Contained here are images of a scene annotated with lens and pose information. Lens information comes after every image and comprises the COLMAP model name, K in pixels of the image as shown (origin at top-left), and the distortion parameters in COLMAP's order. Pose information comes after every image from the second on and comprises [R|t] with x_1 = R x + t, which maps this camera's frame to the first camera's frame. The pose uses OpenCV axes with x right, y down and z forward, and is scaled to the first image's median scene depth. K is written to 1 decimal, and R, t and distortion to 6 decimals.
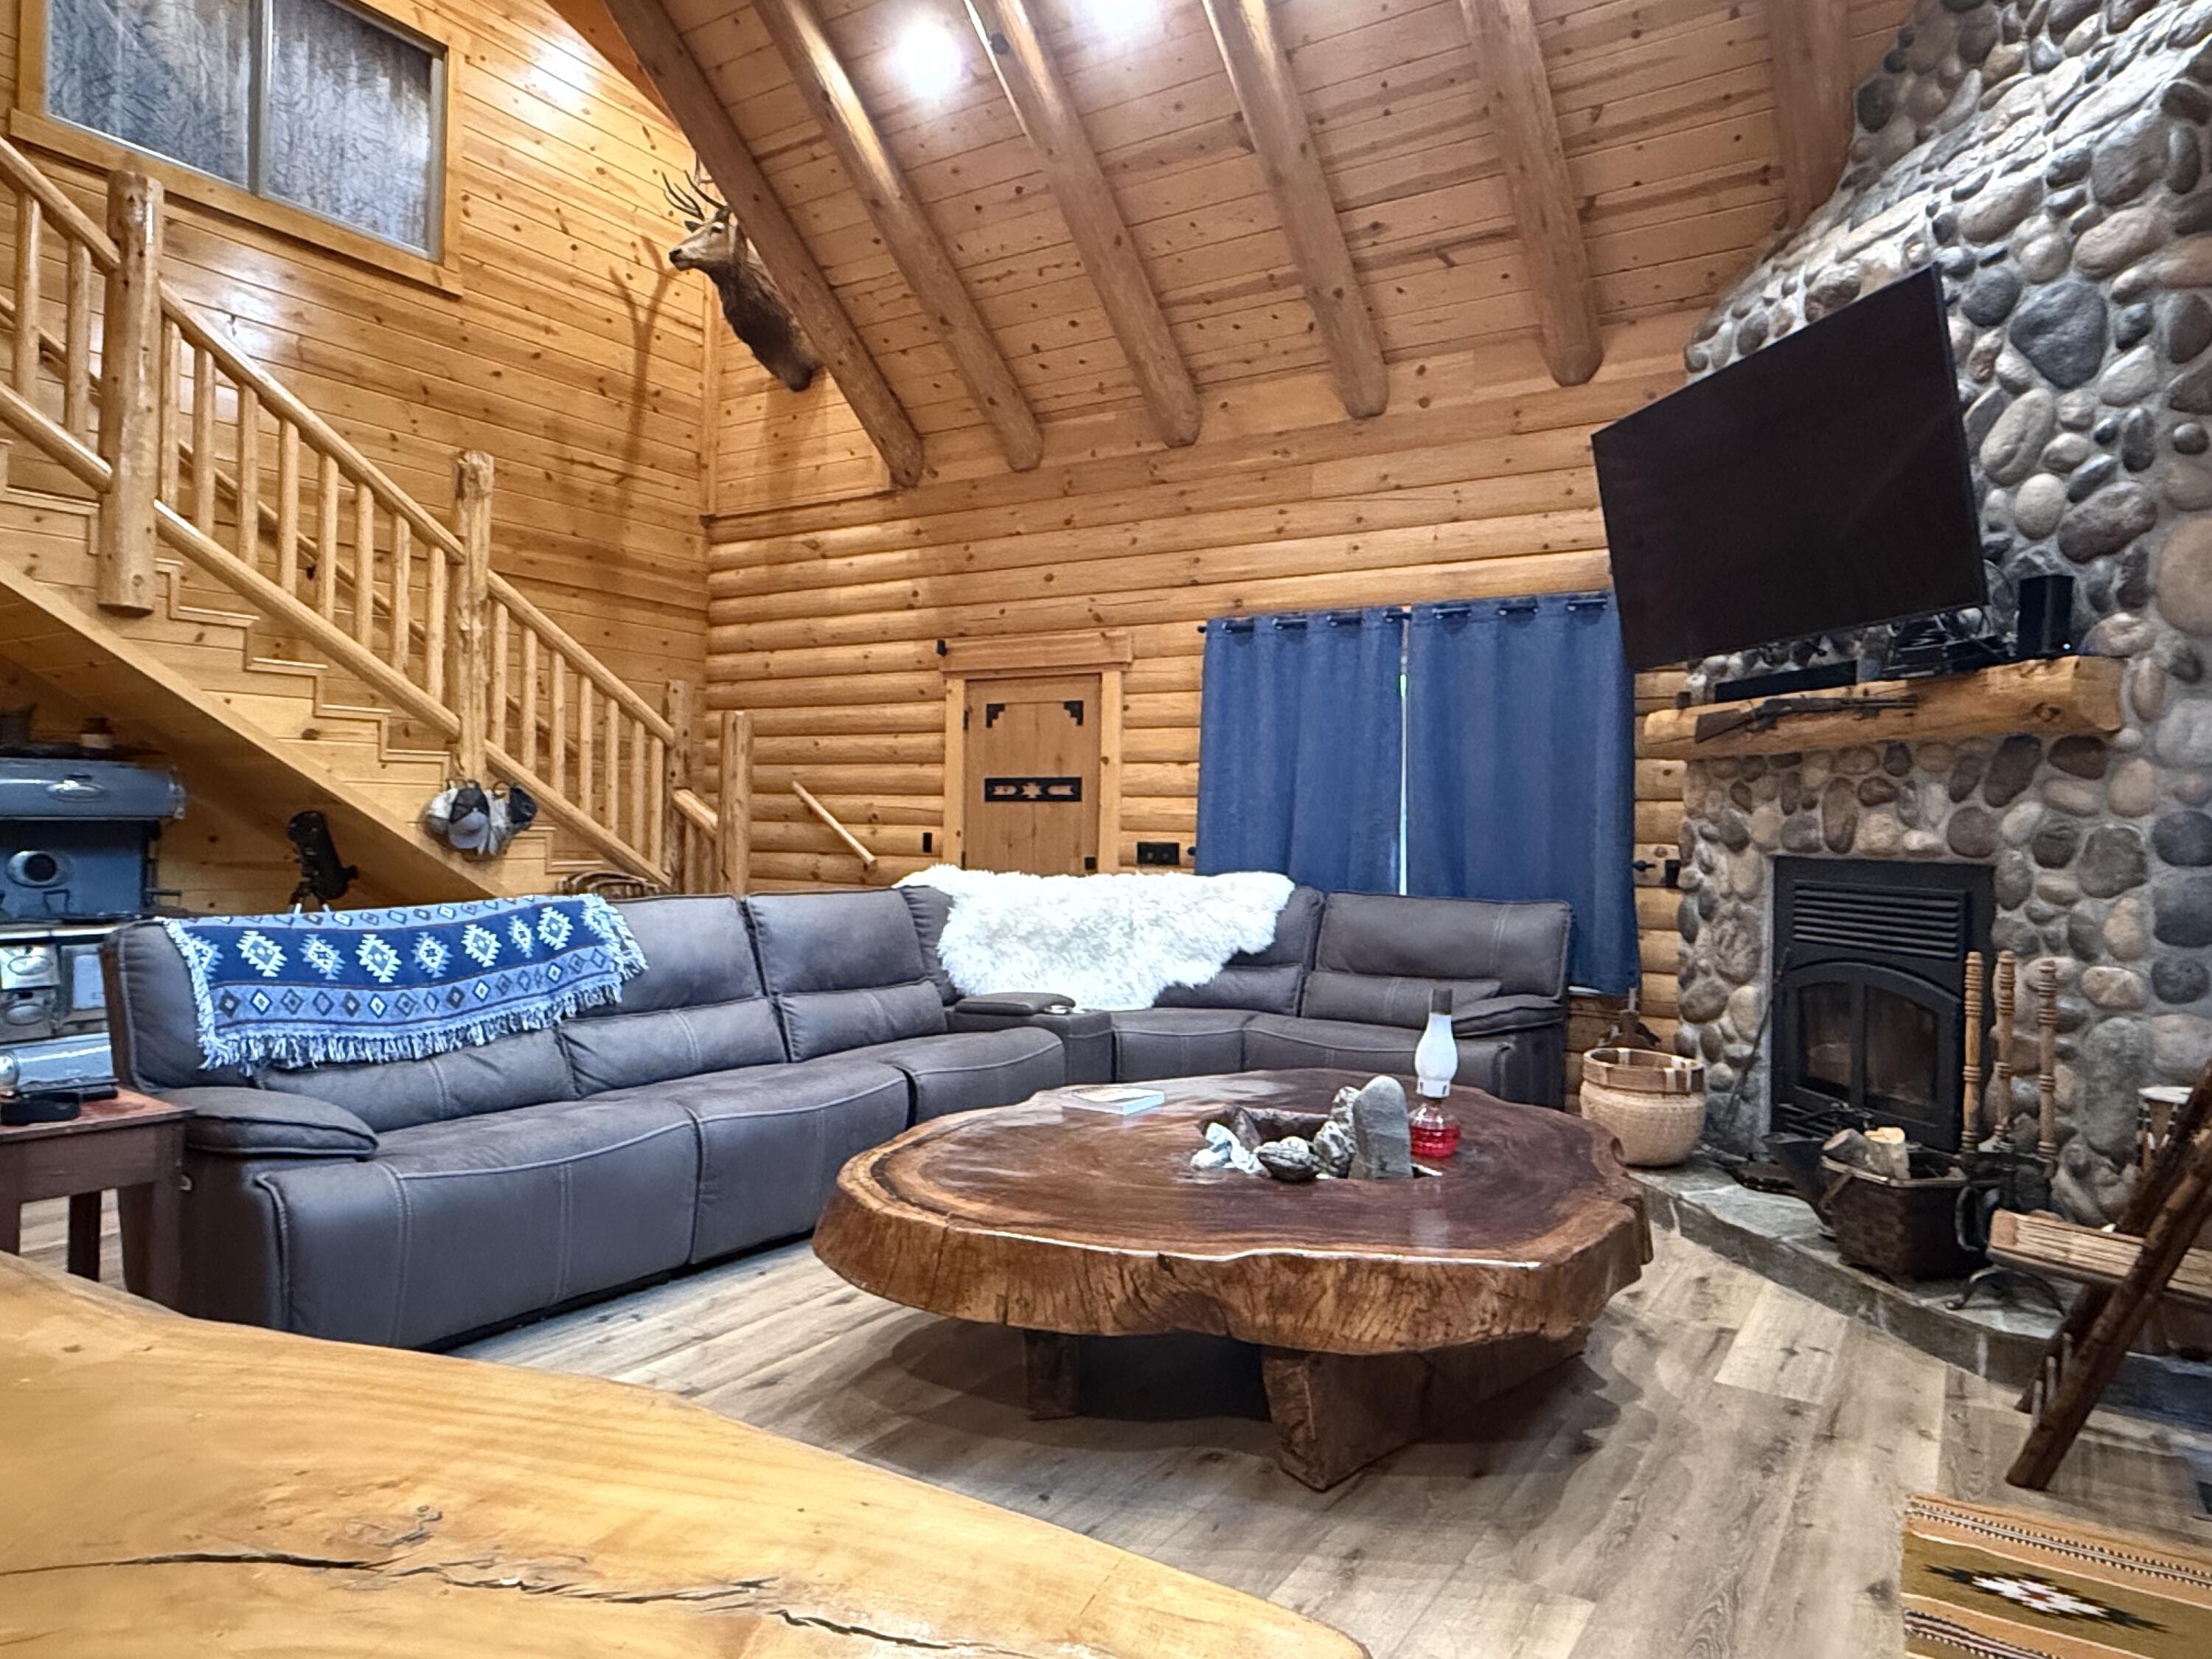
lens RADIAL K [[1381.2, 0, 1106.0], [0, 1381.2, 829.5], [0, 0, 1]] dist [-0.000168, 0.000861]
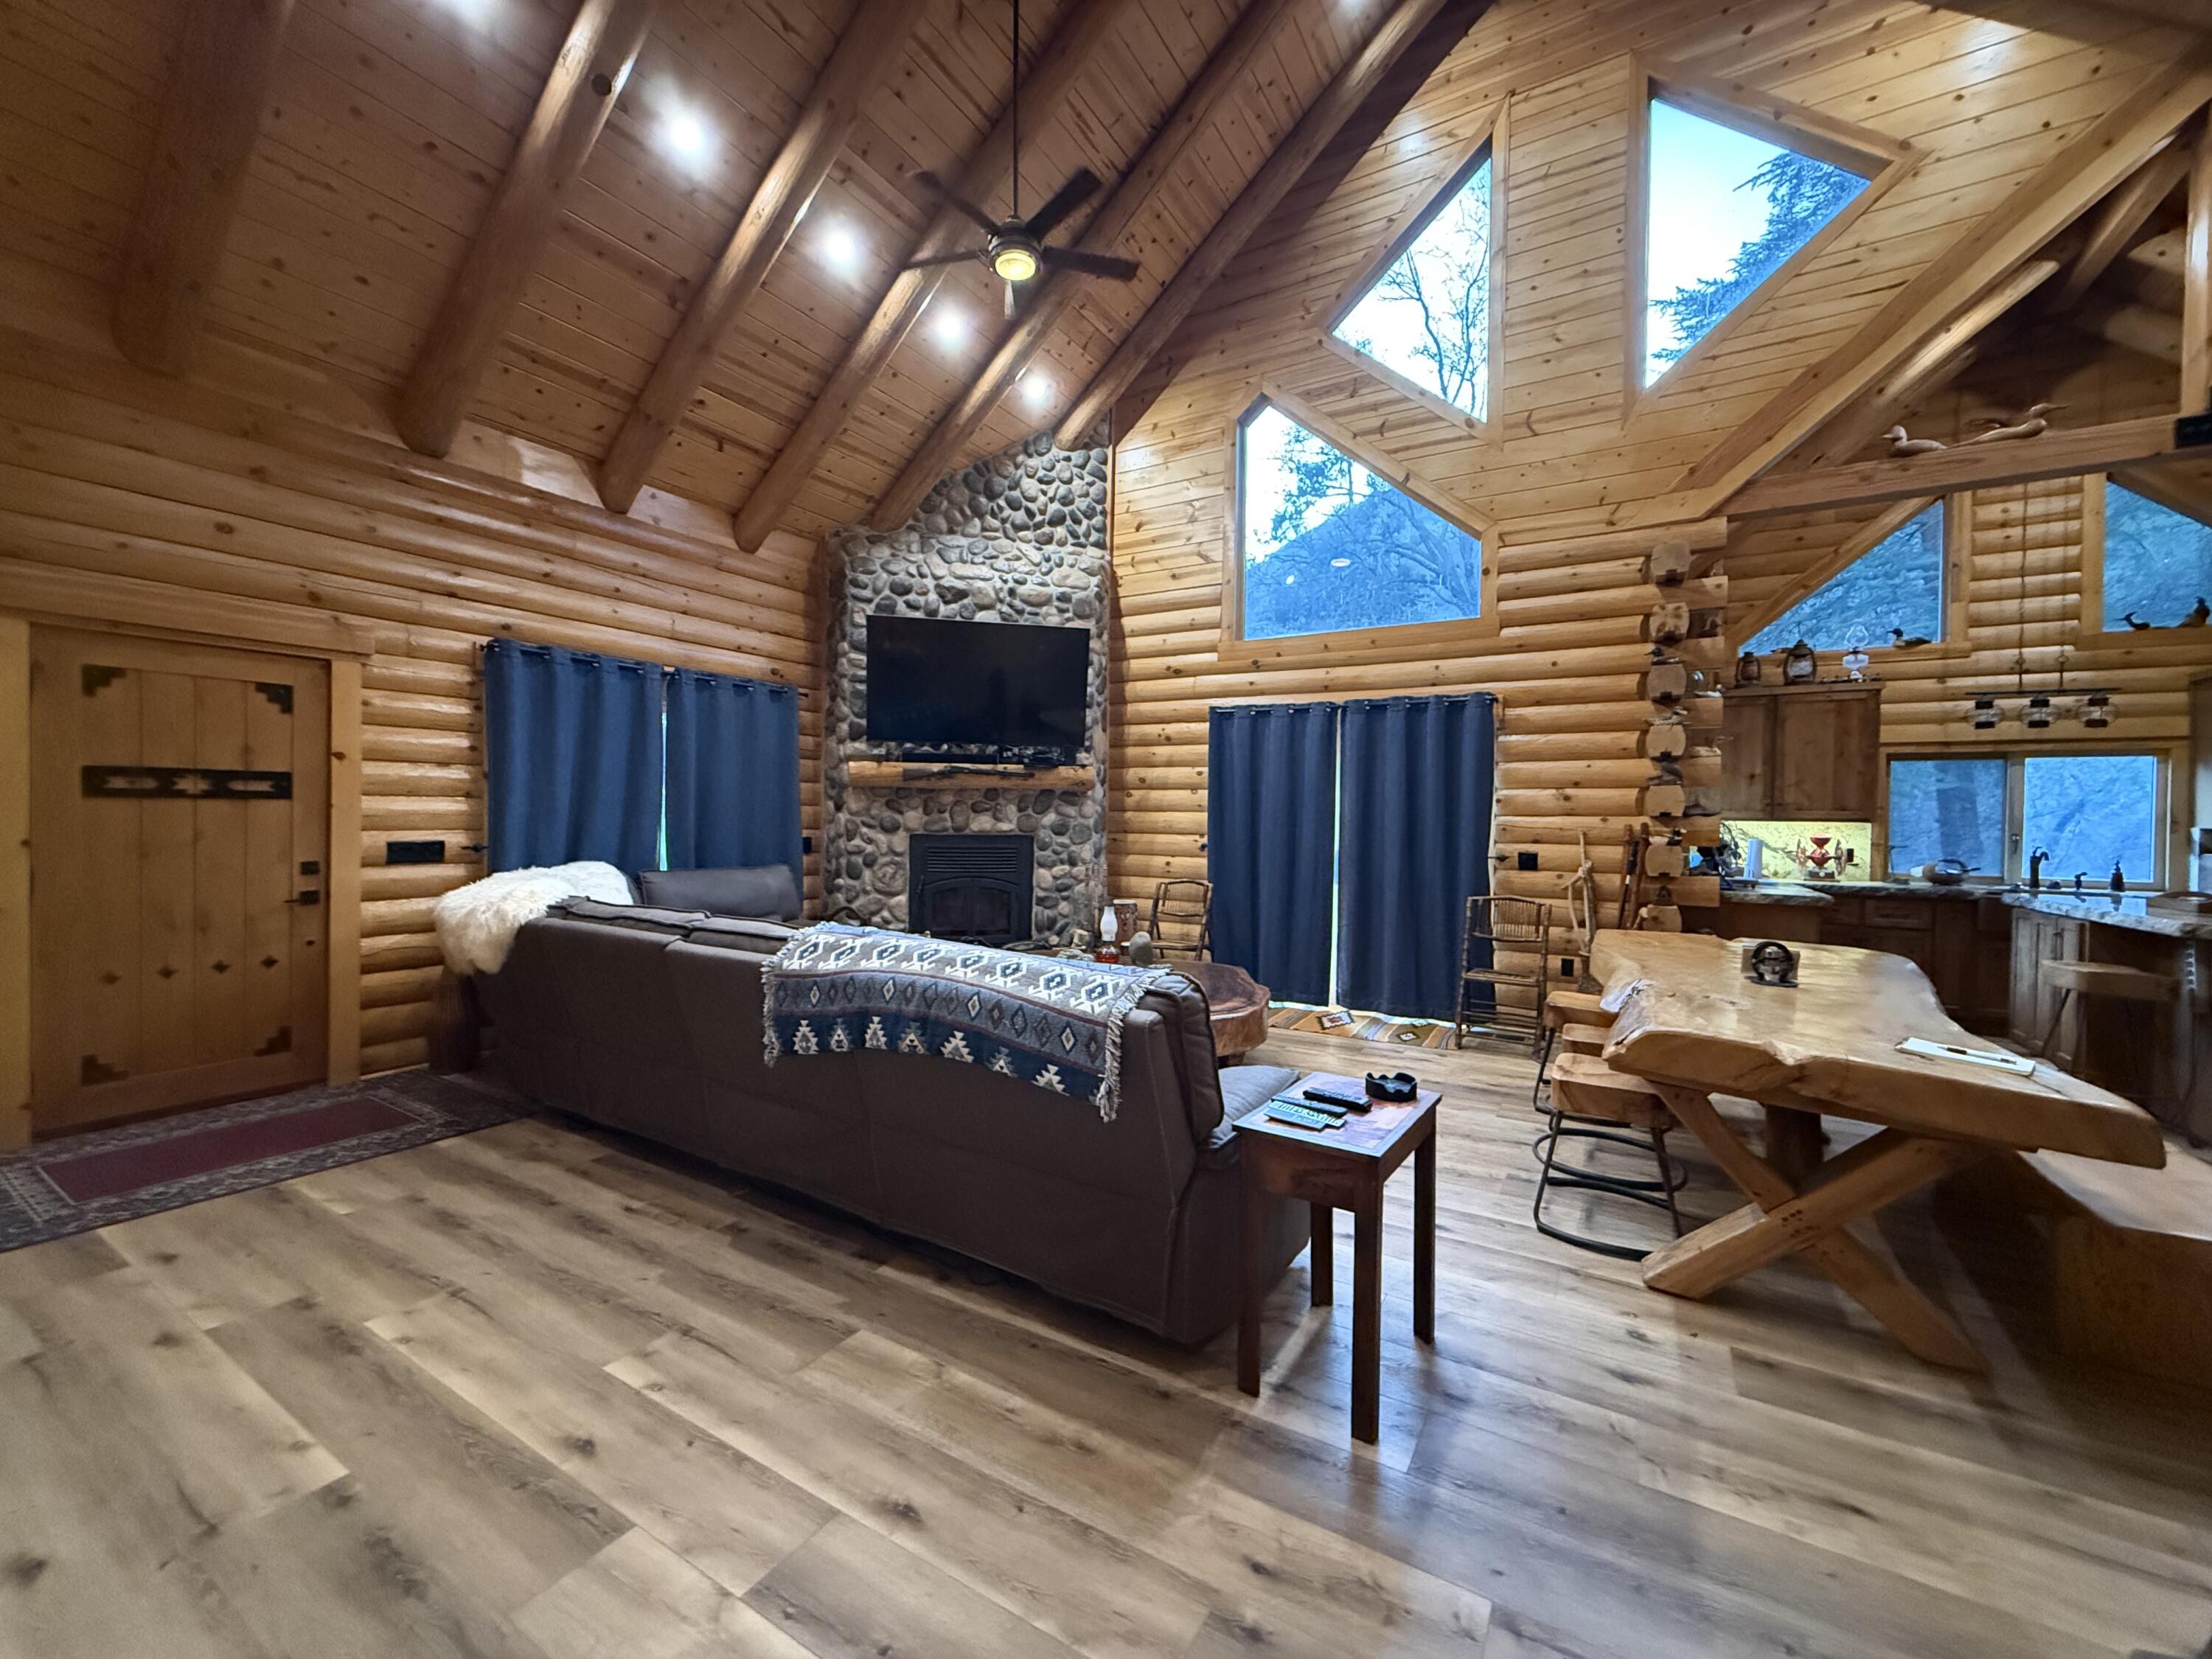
lens RADIAL K [[885.6, 0, 1111.7], [0, 885.6, 827.2], [0, 0, 1]] dist [0.005986, -0.000096]
pose [[-0.042601, -0.032905, 0.998550, -0.866285], [-0.010989, 0.999412, 0.032464, -0.037917], [-0.999032, -0.009590, -0.042938, 0.703556]]
